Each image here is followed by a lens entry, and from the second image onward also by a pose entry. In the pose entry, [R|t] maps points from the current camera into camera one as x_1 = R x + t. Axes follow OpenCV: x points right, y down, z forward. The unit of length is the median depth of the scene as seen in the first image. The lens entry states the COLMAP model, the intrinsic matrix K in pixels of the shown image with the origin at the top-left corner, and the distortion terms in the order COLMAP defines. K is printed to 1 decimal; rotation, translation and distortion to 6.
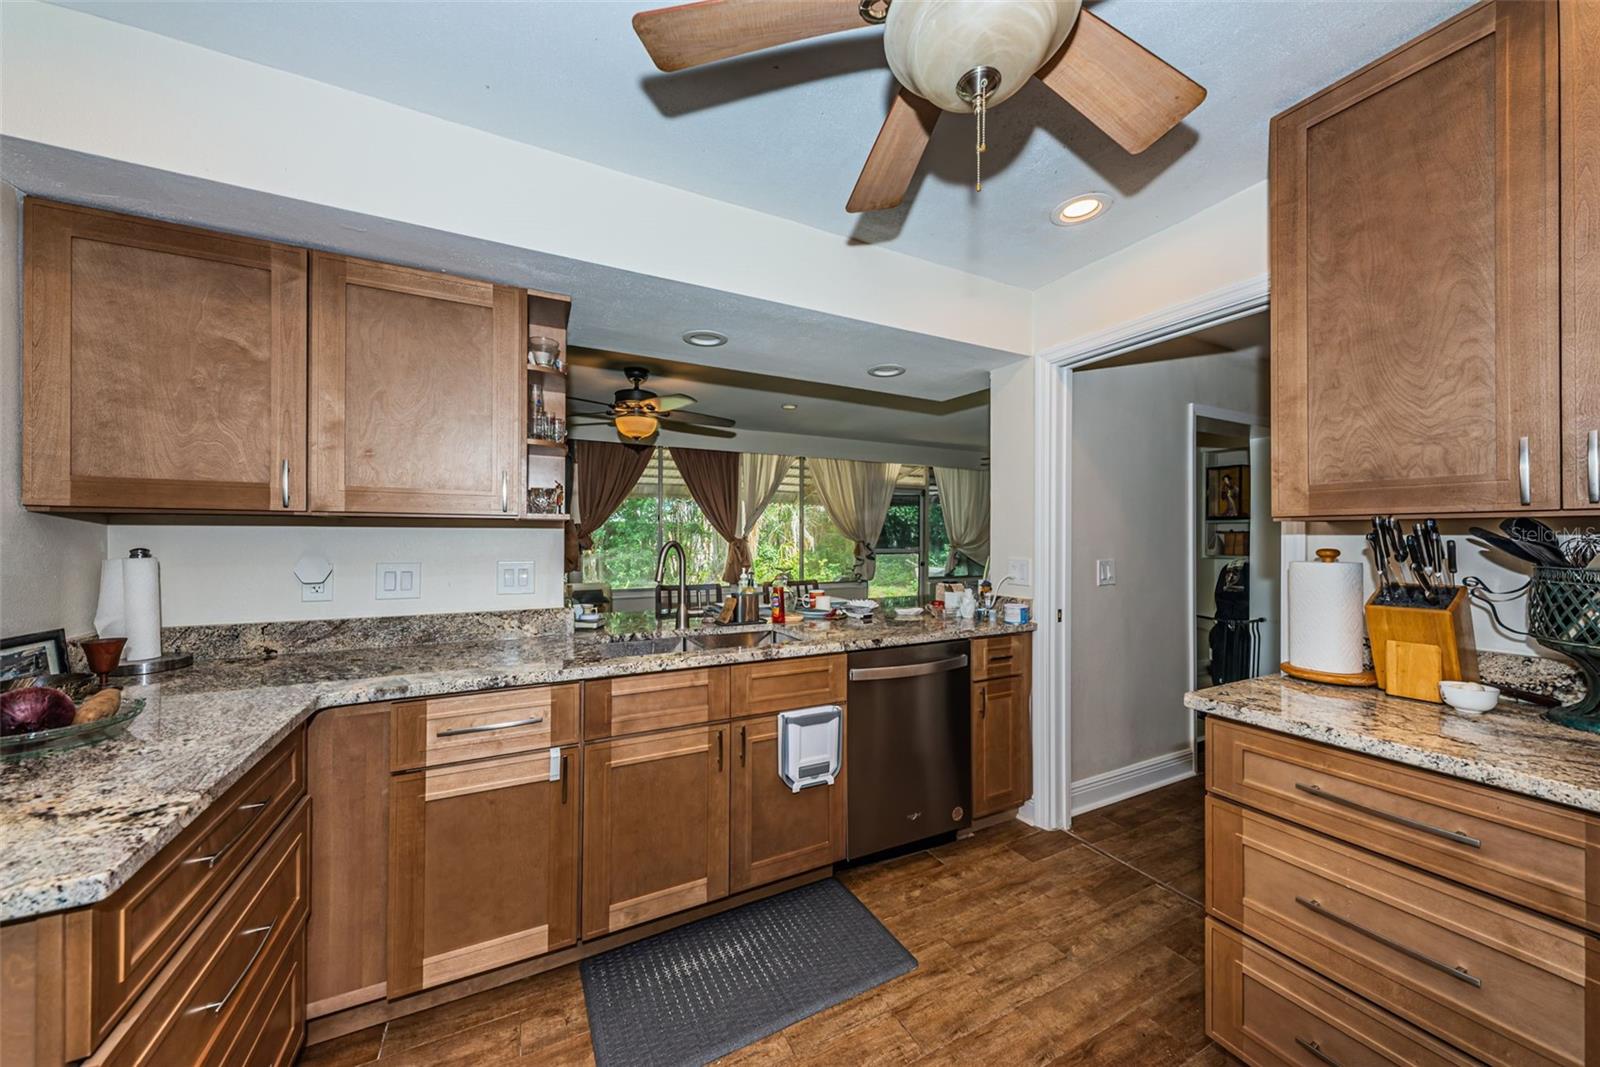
lens RADIAL K [[552.2, 0, 800.0], [0, 552.2, 533.5], [0, 0, 1]] dist [0.000967, 0.000089]
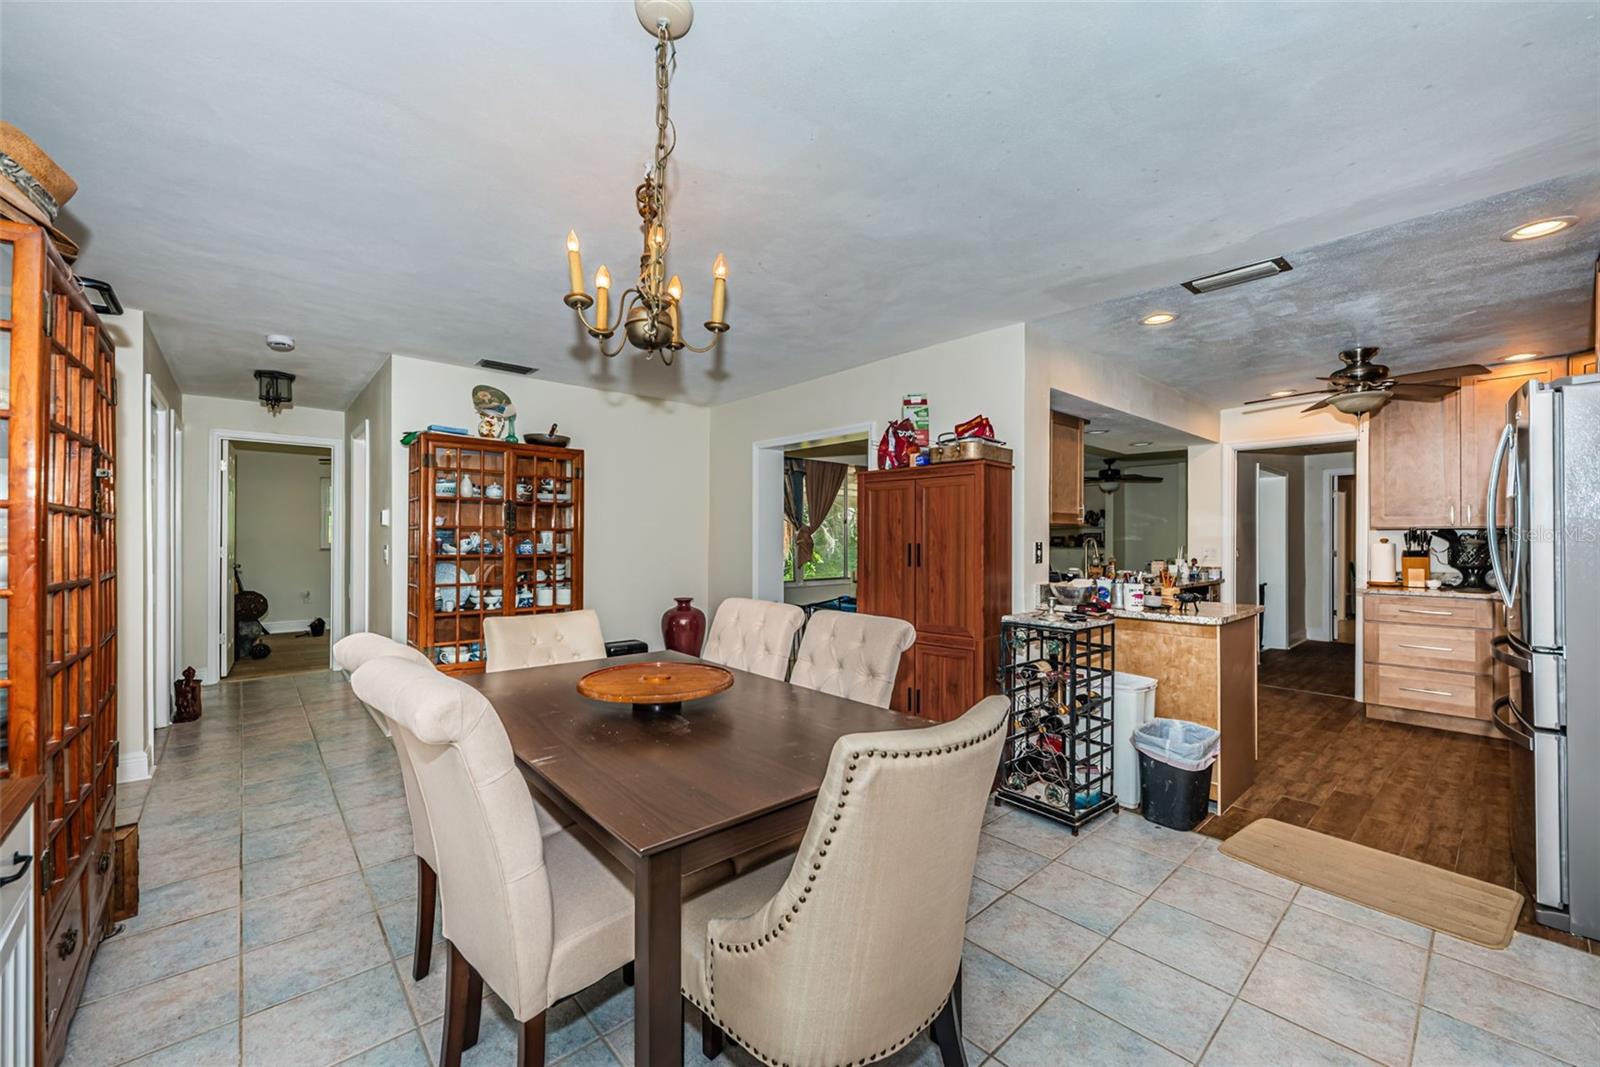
lens RADIAL K [[628.4, 0, 800.0], [0, 628.4, 533.5], [0, 0, 1]] dist [0.000984, 0.000020]
pose [[0.970294, -0.002613, 0.241915, -3.055146], [0.002953, 0.999995, -0.001042, -0.002677], [-0.241911, 0.001725, 0.970297, -1.557440]]
